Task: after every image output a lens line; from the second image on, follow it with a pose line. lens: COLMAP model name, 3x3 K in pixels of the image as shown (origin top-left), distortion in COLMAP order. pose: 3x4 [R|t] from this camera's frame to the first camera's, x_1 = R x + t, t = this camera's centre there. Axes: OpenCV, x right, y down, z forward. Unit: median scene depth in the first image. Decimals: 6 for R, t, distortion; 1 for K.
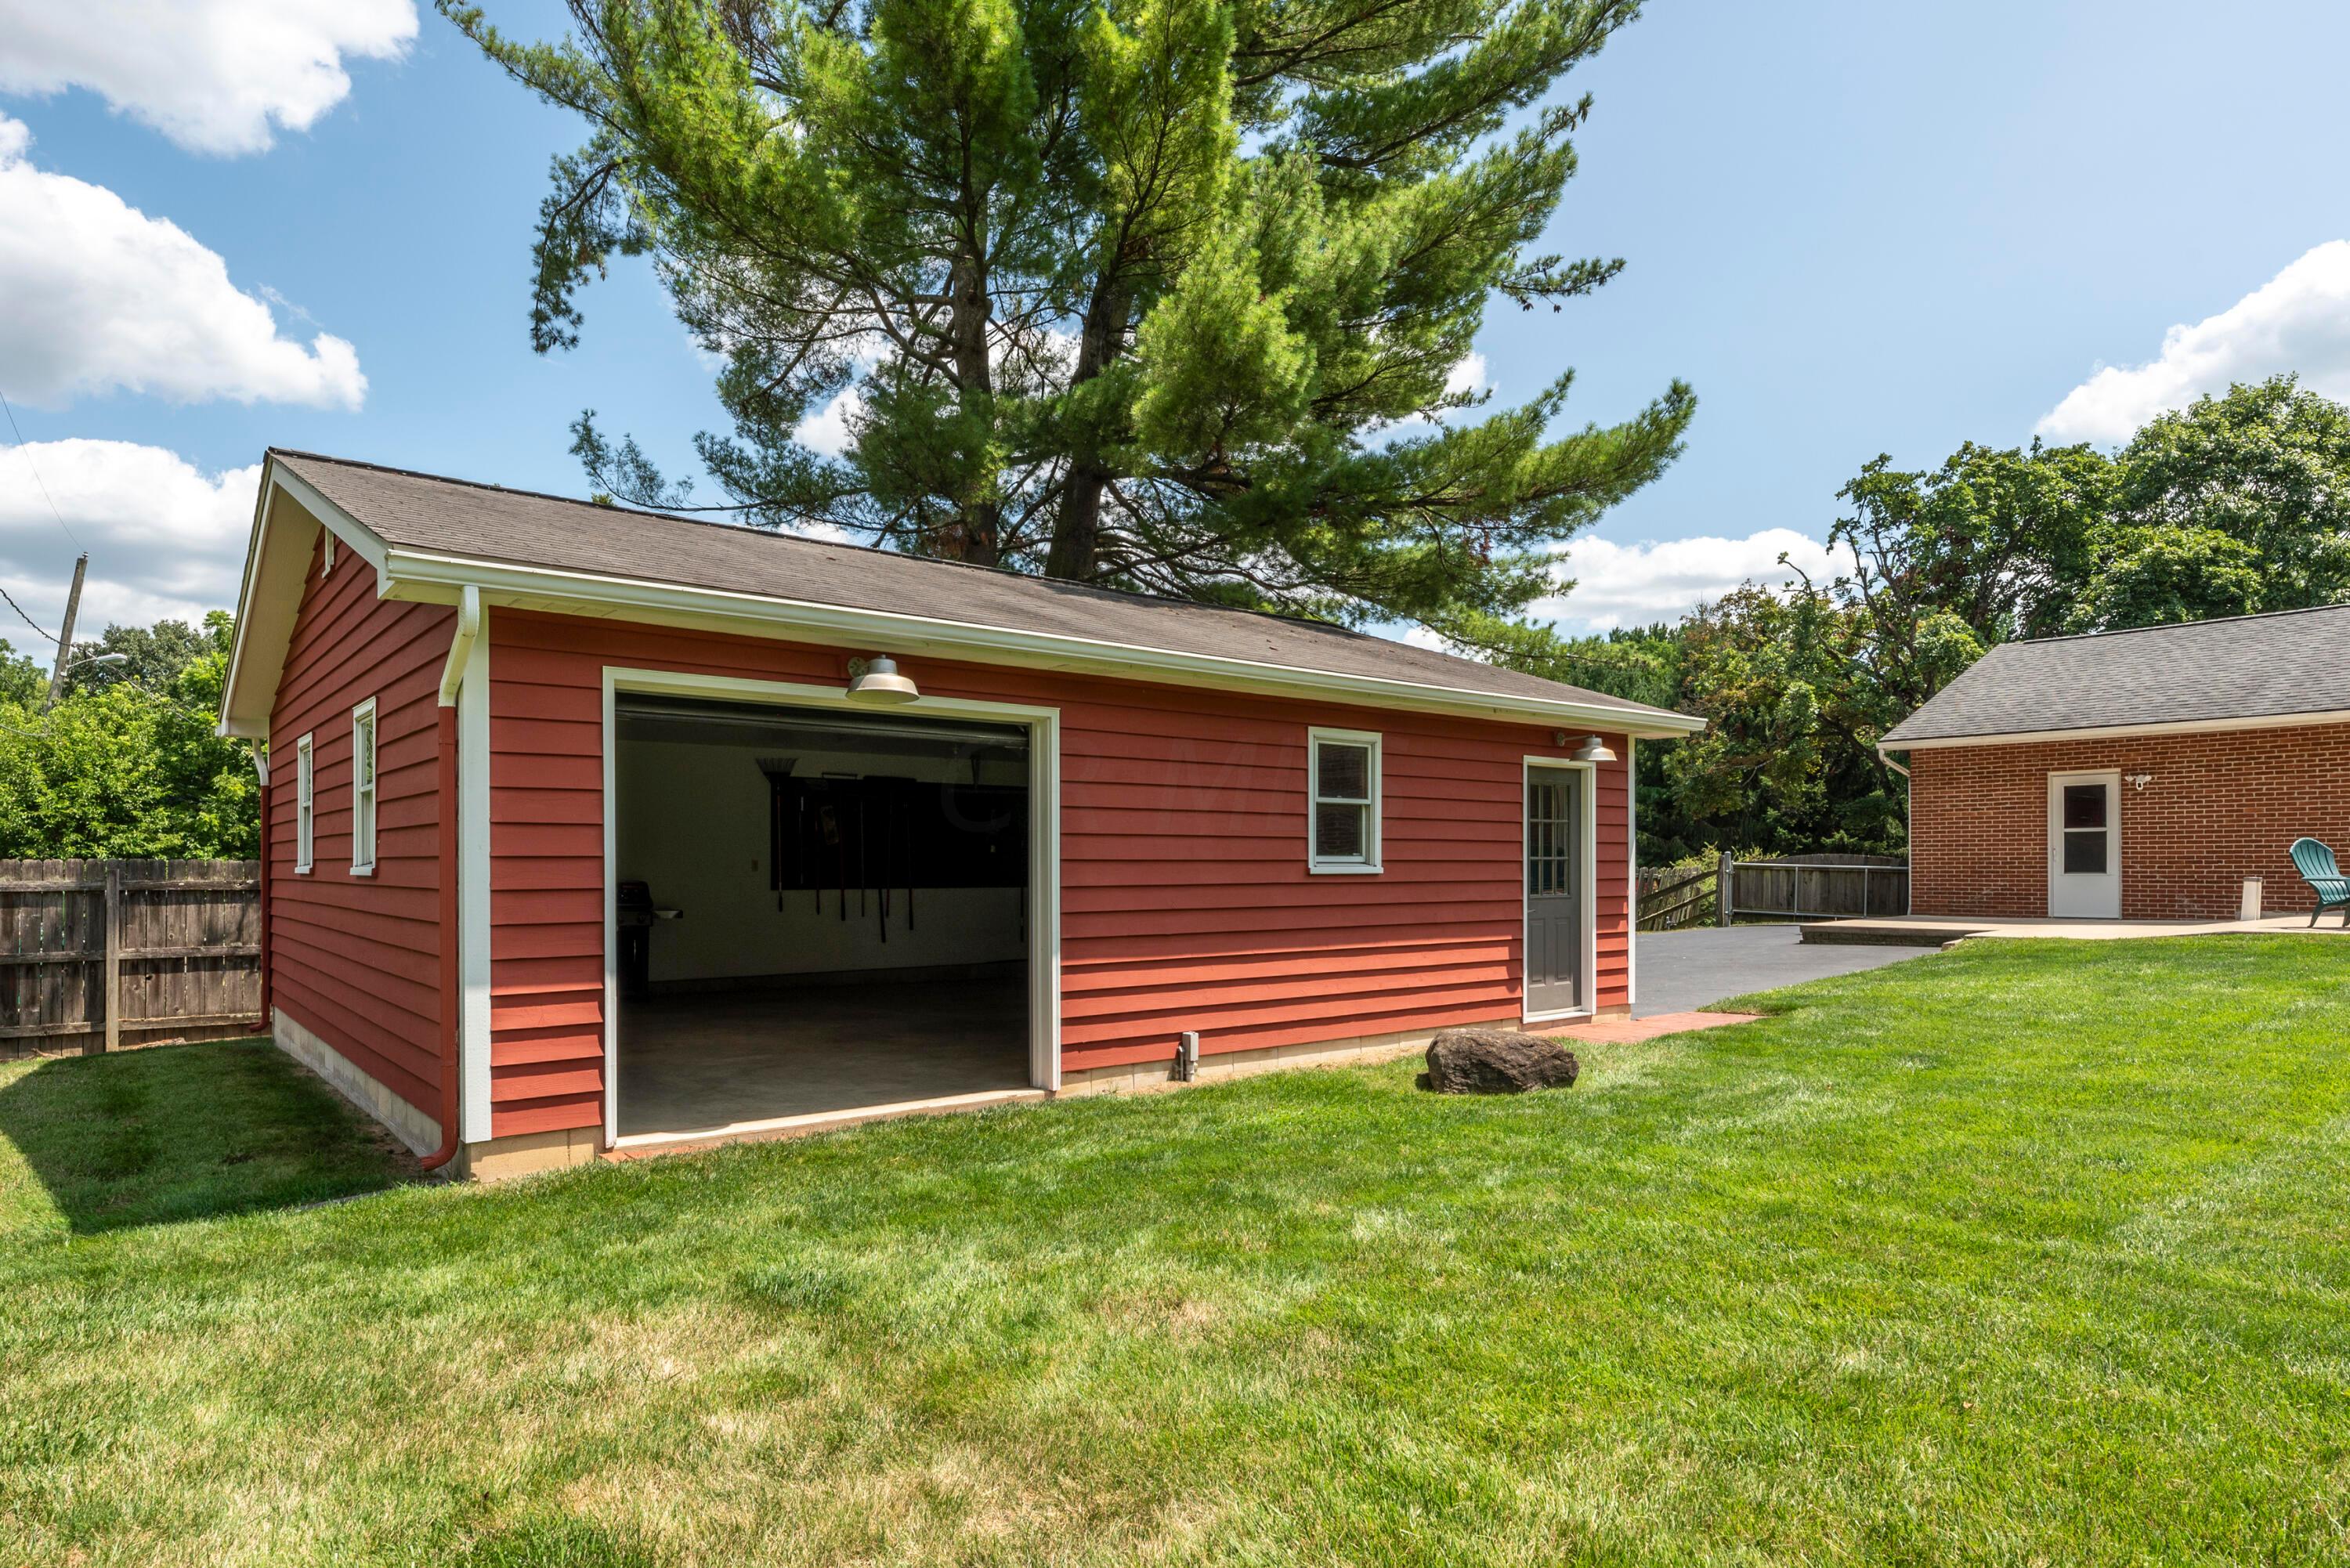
lens RADIAL K [[1322.7, 0, 1165.8], [0, 1322.7, 855.9], [0, 0, 1]] dist [0.000890, 0.001565]
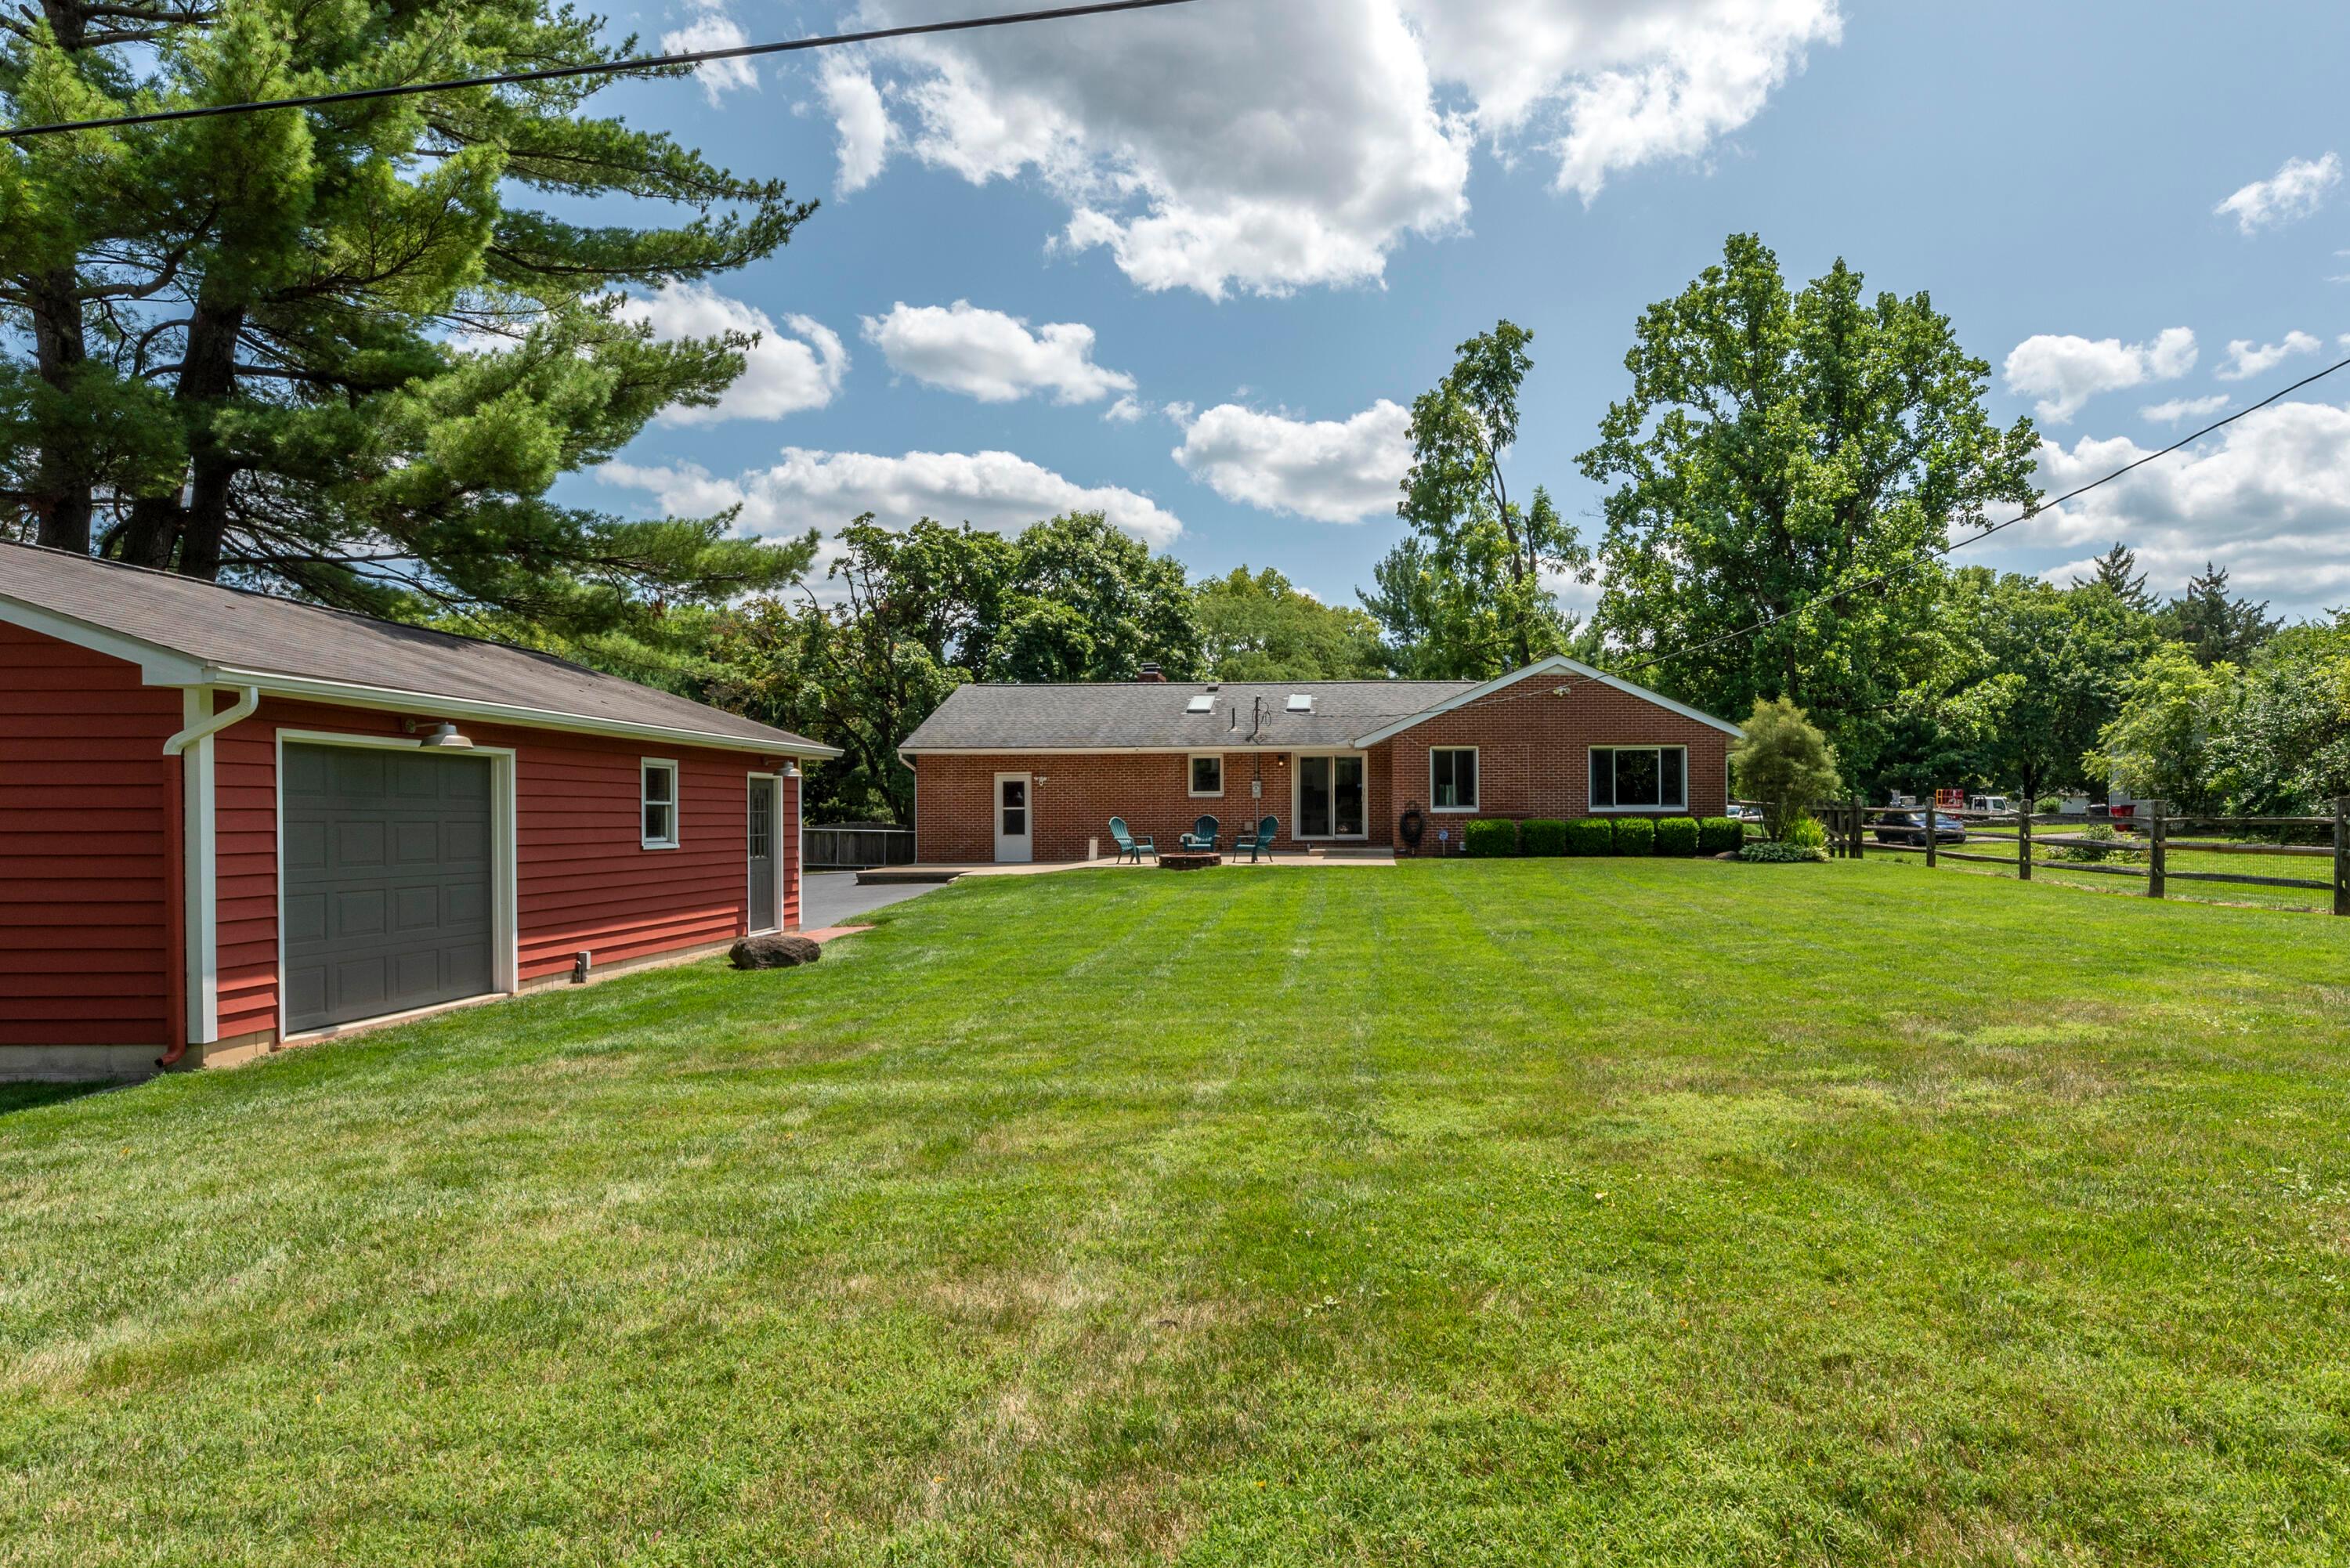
lens RADIAL K [[1348.2, 0, 1196.6], [0, 1348.2, 798.5], [0, 0, 1]] dist [-0.025068, 0.000674]
pose [[0.715286, 0.002259, 0.698828, -0.357970], [0.002921, 0.999976, -0.006223, -0.023584], [-0.698826, 0.006493, 0.715262, -0.408162]]
